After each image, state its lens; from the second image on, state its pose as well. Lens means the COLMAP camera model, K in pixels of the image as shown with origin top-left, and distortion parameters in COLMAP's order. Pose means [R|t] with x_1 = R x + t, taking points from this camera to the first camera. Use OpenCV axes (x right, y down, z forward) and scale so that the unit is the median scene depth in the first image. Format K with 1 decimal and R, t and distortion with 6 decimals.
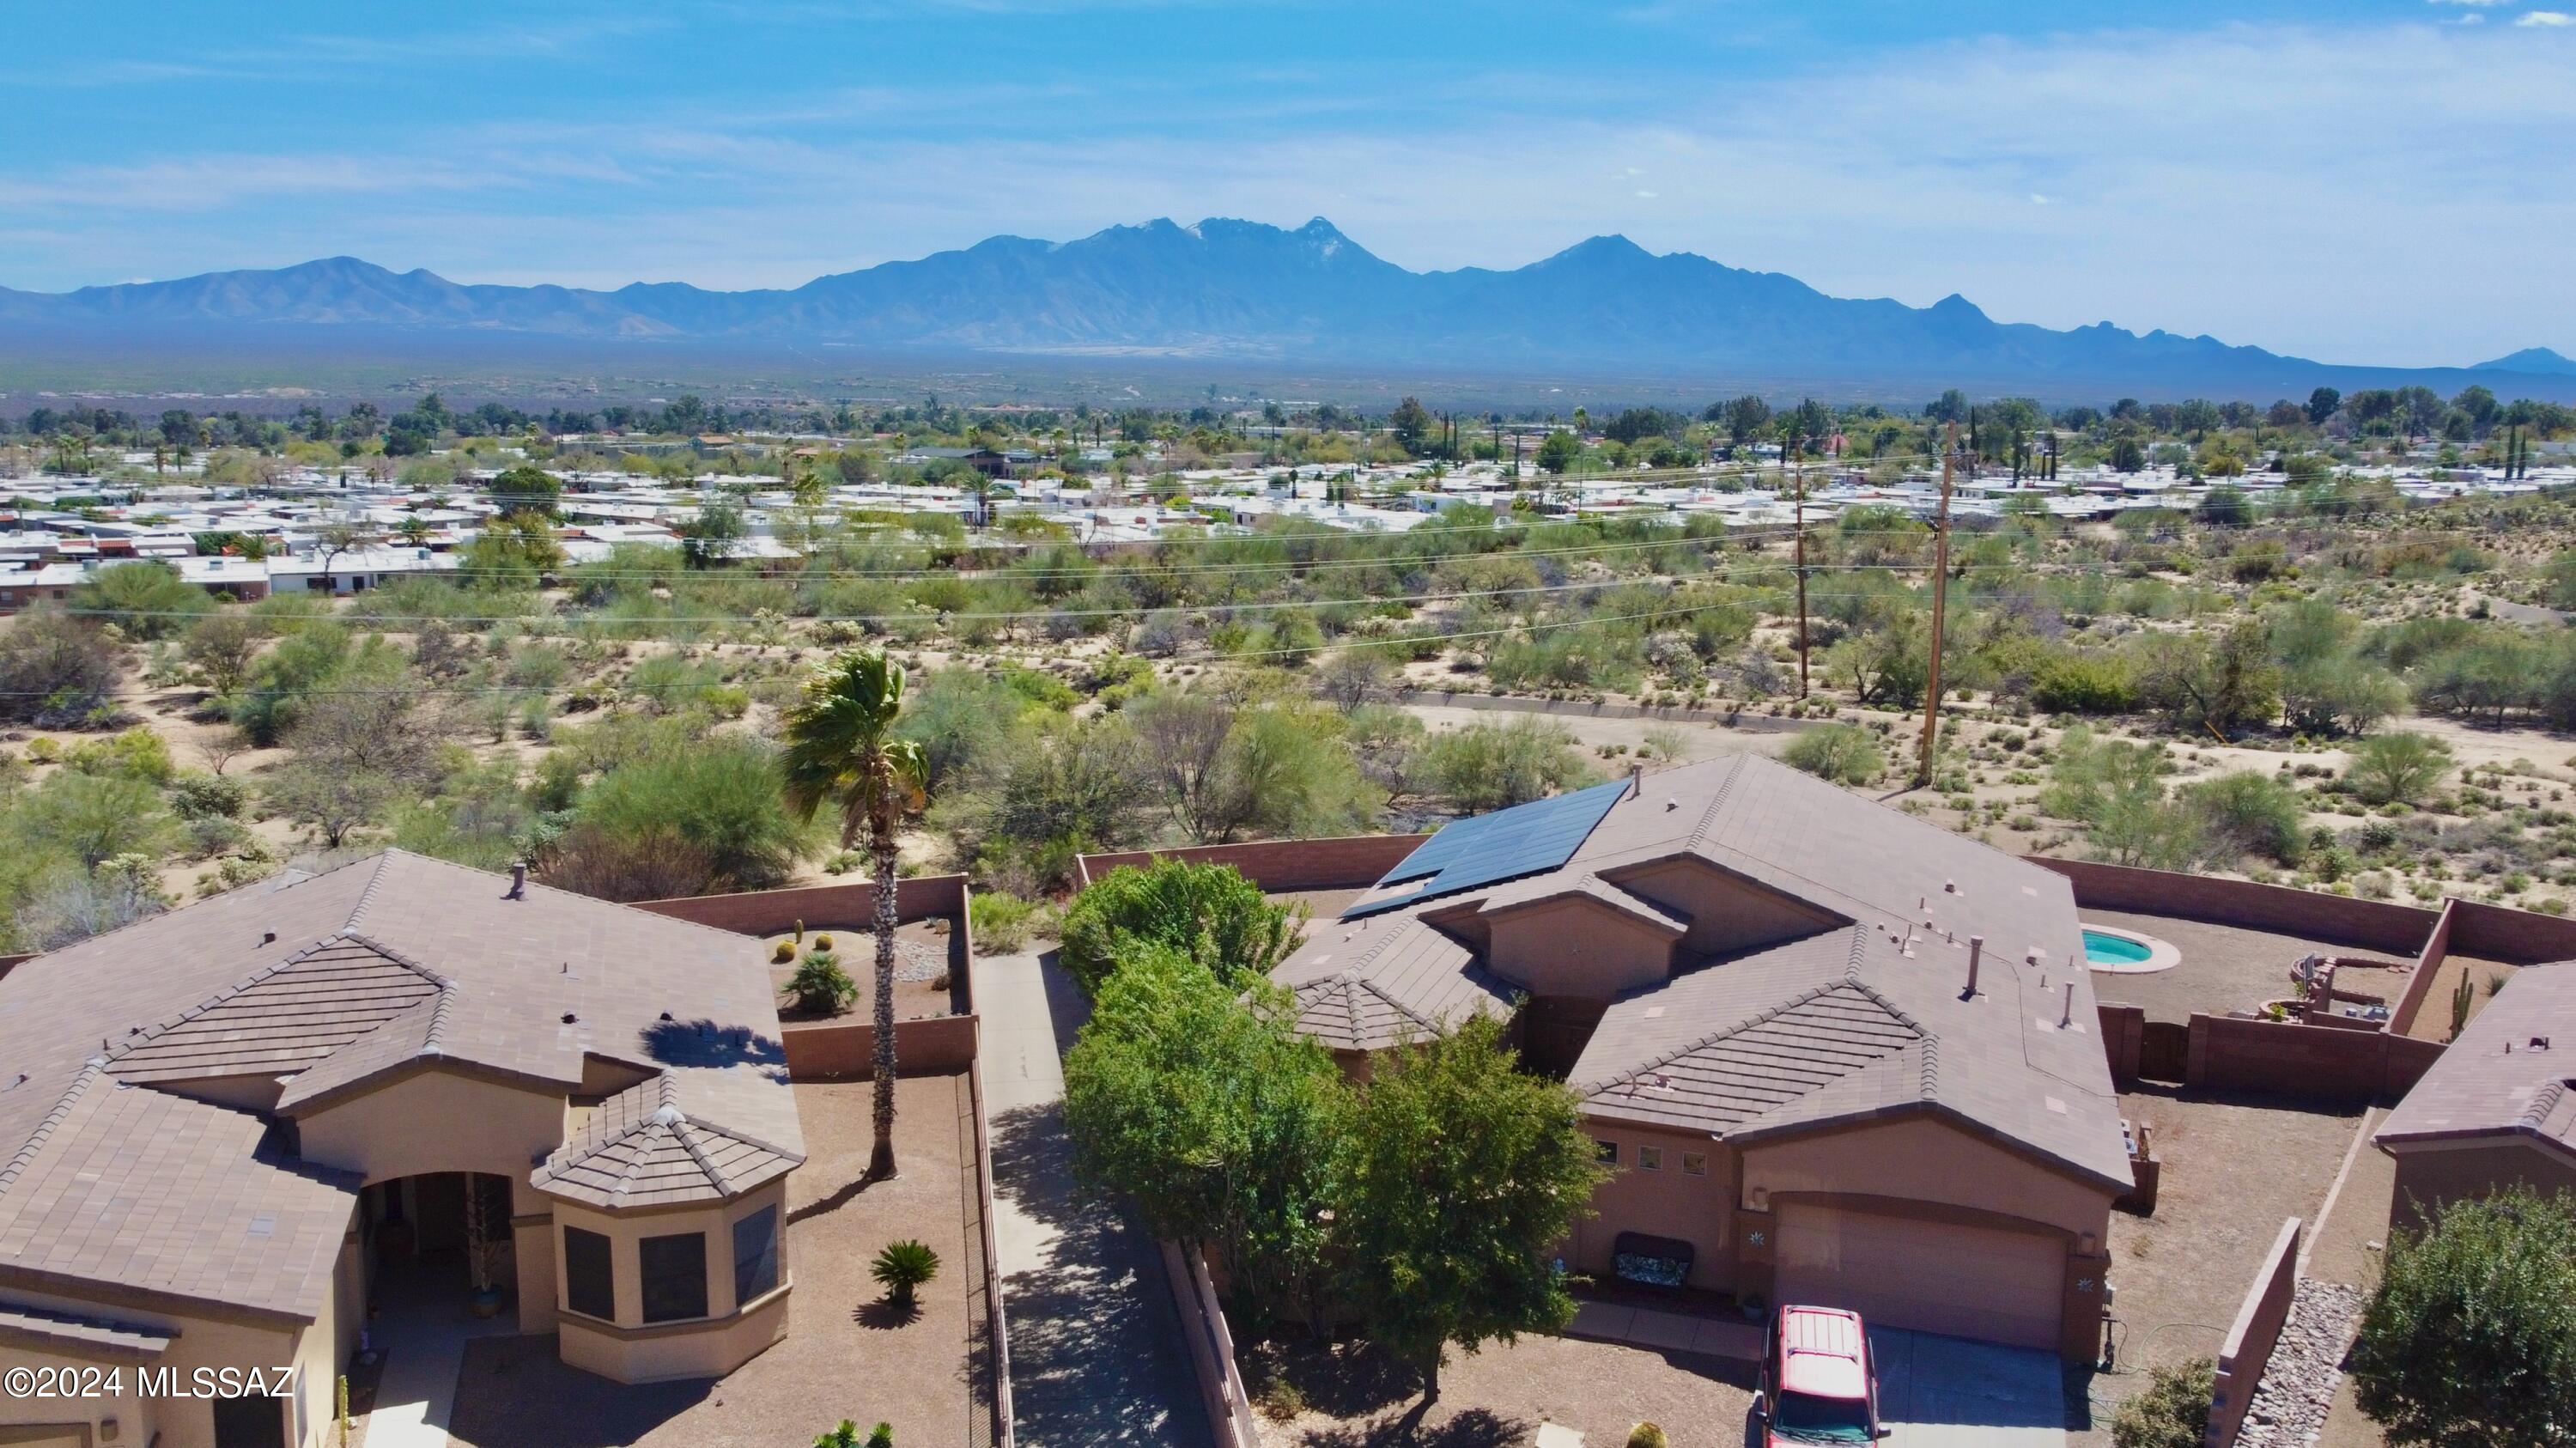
lens RADIAL K [[2030.9, 0, 1274.2], [0, 2030.9, 720.4], [0, 0, 1]] dist [0.002523, -0.000574]
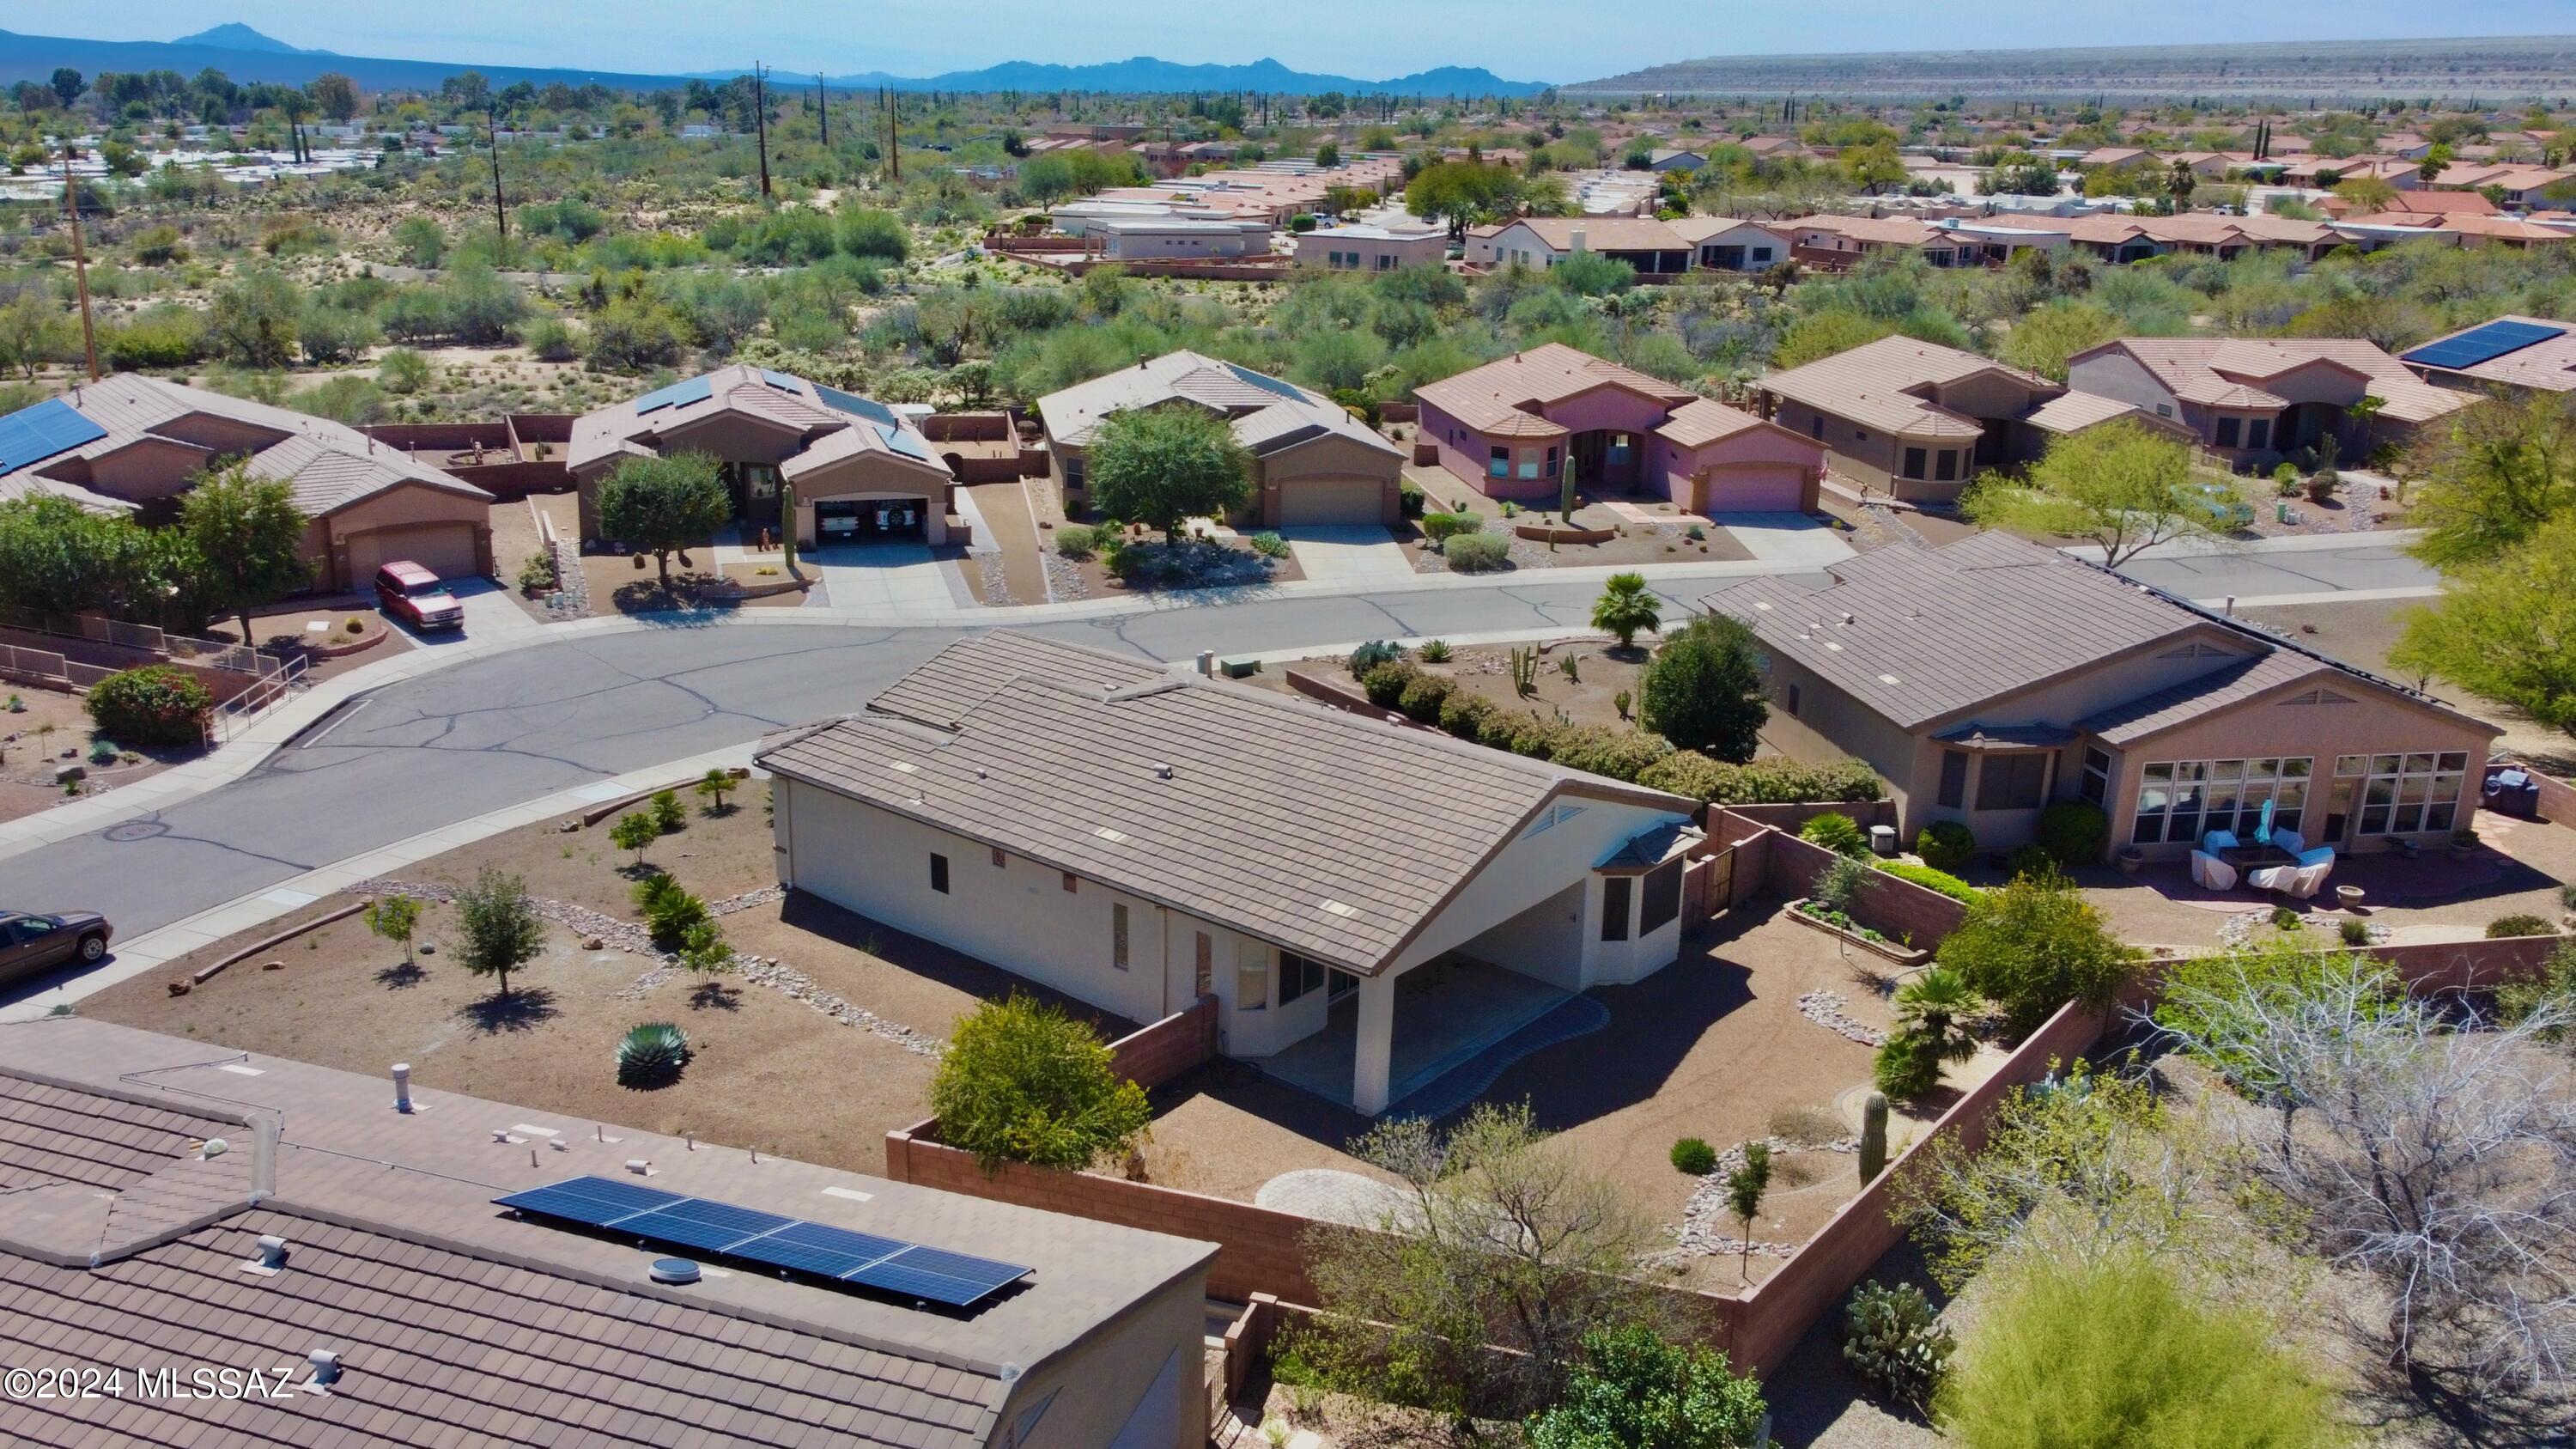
lens RADIAL K [[2031.0, 0, 1274.2], [0, 2031.0, 720.9], [0, 0, 1]] dist [0.002523, -0.000574]
pose [[0.539278, -0.245692, 0.805490, -0.082148], [0.121119, 0.969178, 0.214531, 0.005885], [-0.833372, -0.018132, 0.552414, -0.084362]]
